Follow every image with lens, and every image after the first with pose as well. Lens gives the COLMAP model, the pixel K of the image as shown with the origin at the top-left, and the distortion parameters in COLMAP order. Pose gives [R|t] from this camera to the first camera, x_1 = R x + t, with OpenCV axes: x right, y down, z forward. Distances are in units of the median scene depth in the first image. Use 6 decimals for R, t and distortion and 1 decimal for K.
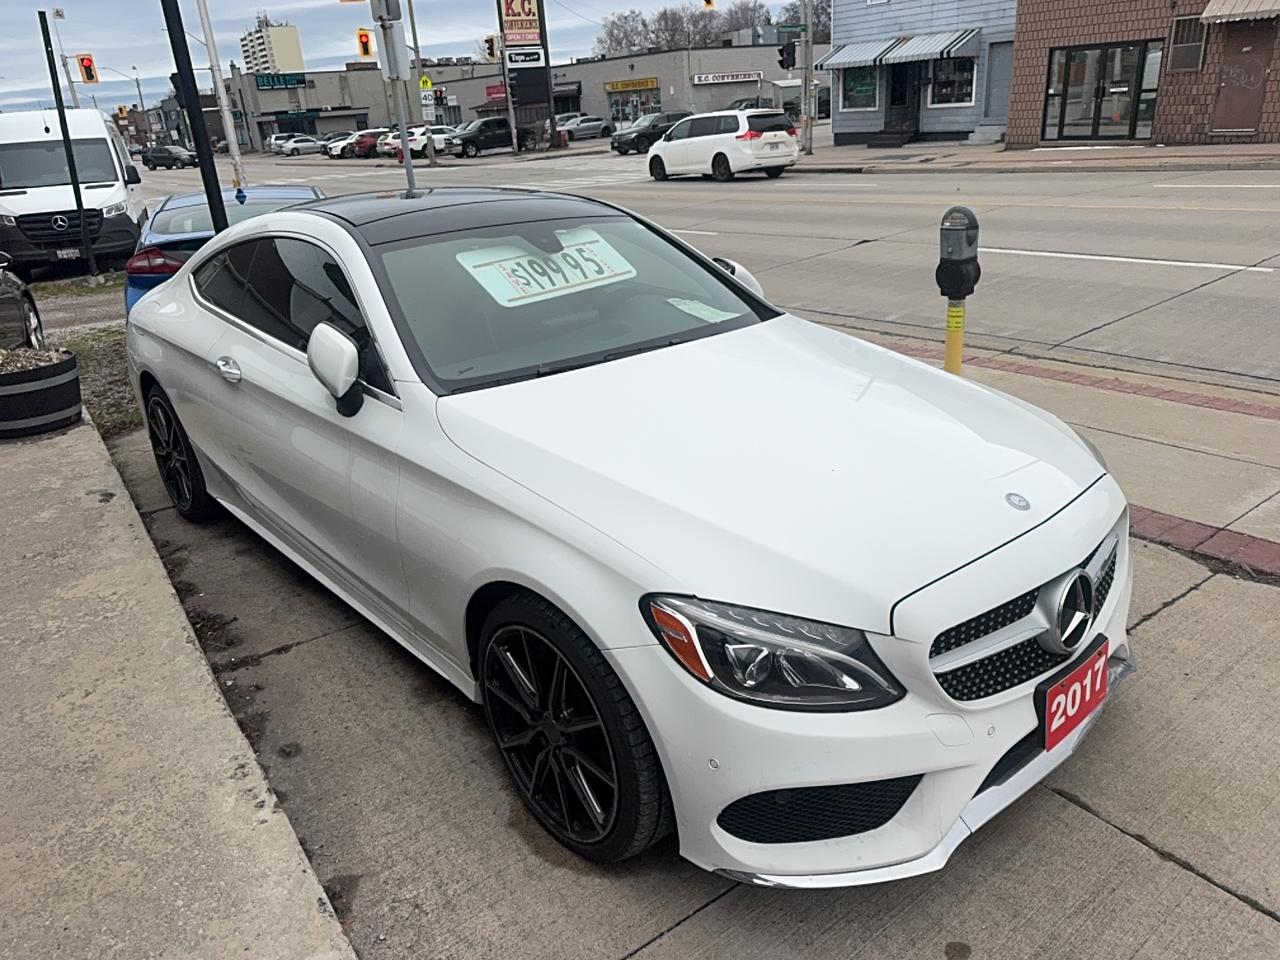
lens RADIAL K [[907.6, 0, 628.8], [0, 907.6, 491.5], [0, 0, 1]] dist [0.005819, -0.010771]
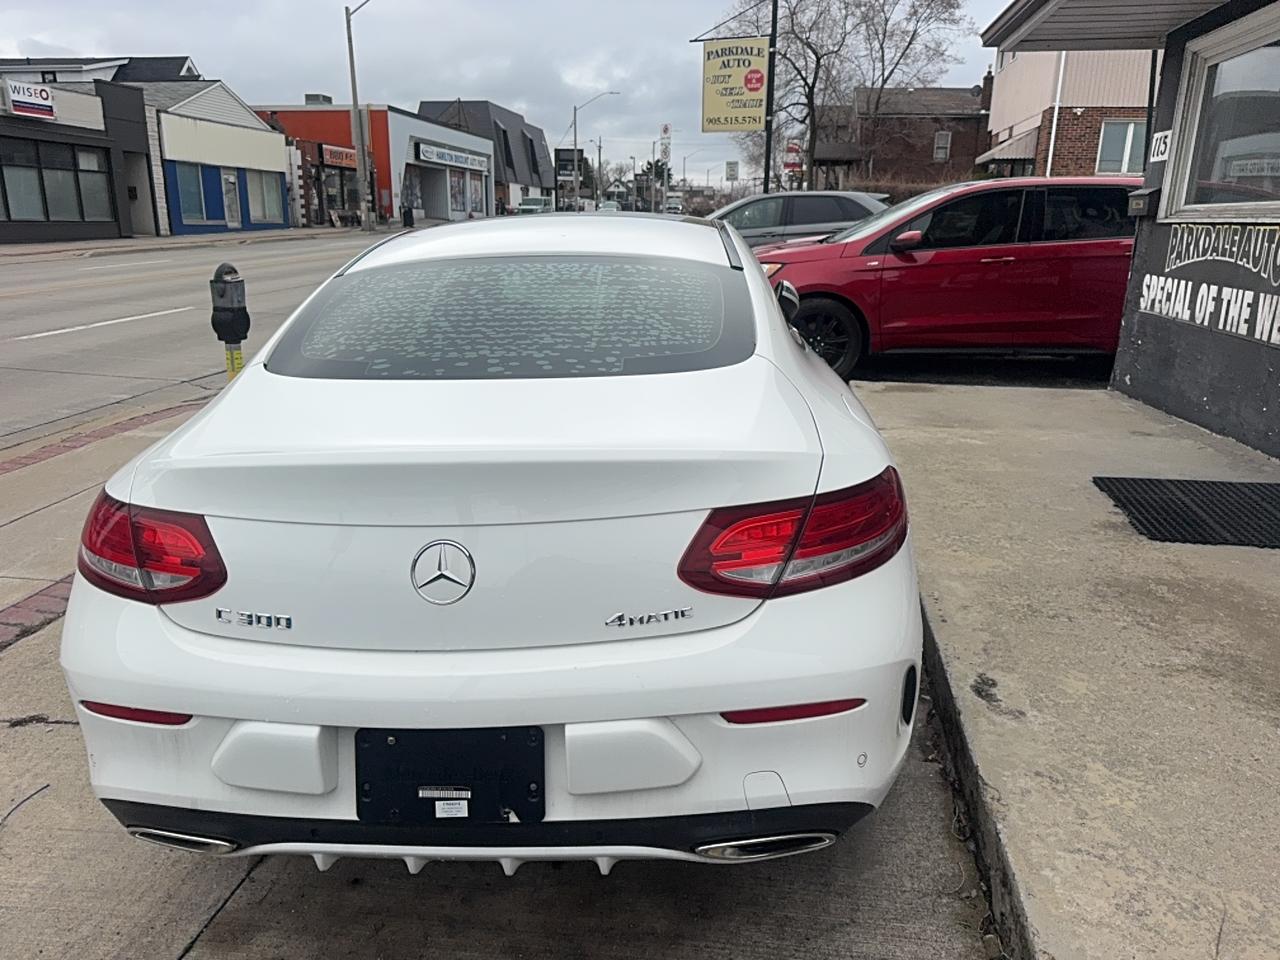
lens RADIAL K [[907.6, 0, 632.6], [0, 907.6, 483.0], [0, 0, 1]] dist [0.005819, -0.010771]
pose [[-0.709581, -0.131402, 0.692264, -0.487557], [0.307409, 0.826299, 0.471942, -0.277821], [-0.634031, 0.547689, -0.545932, 0.846498]]
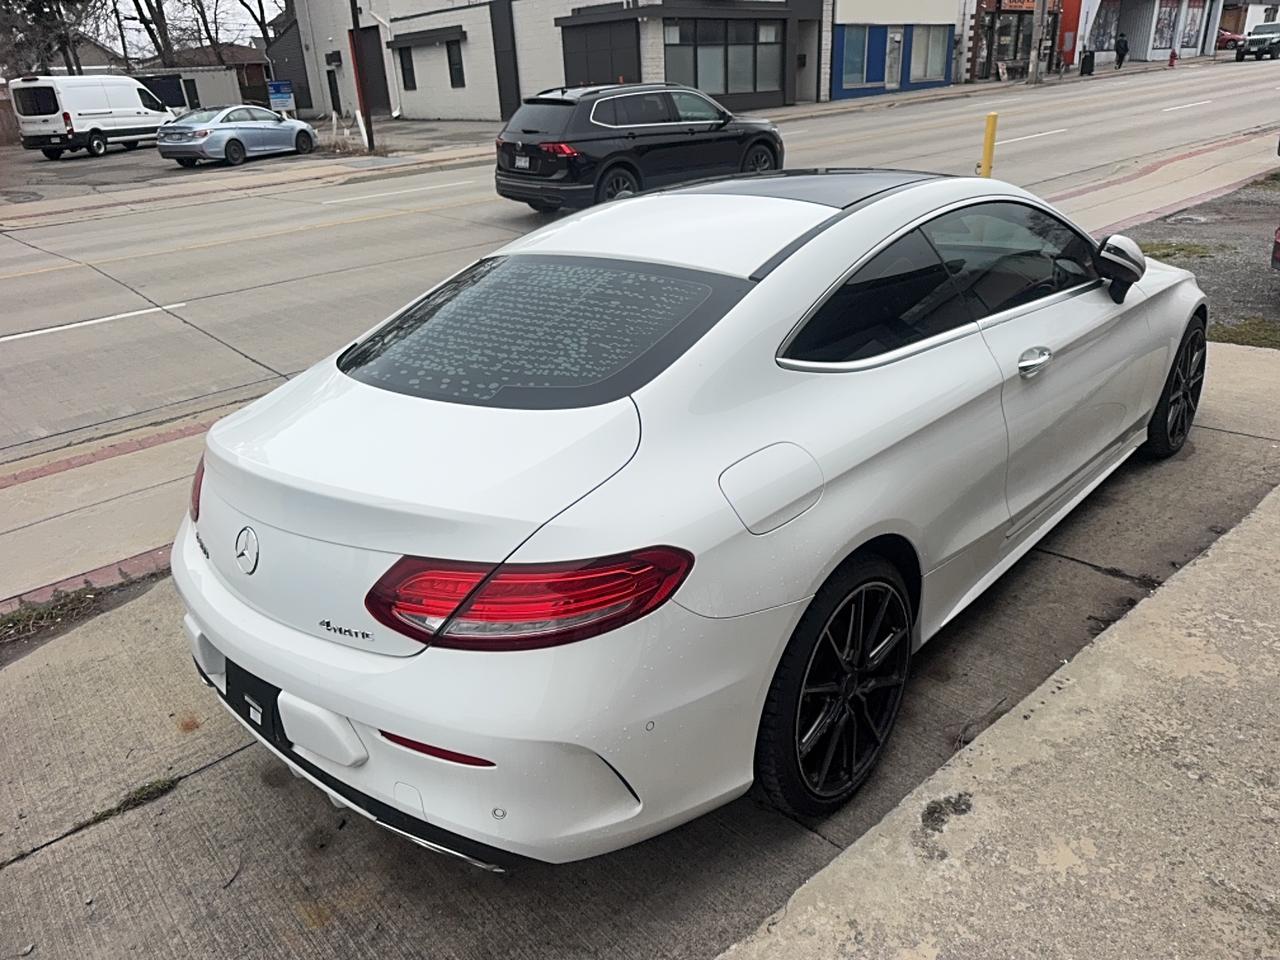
lens RADIAL K [[907.6, 0, 629.5], [0, 907.6, 479.2], [0, 0, 1]] dist [0.005819, -0.010771]
pose [[-0.095941, -0.323609, 0.941314, -0.585937], [0.435021, 0.836951, 0.332069, -0.234568], [-0.895294, 0.441351, 0.060479, 0.631690]]
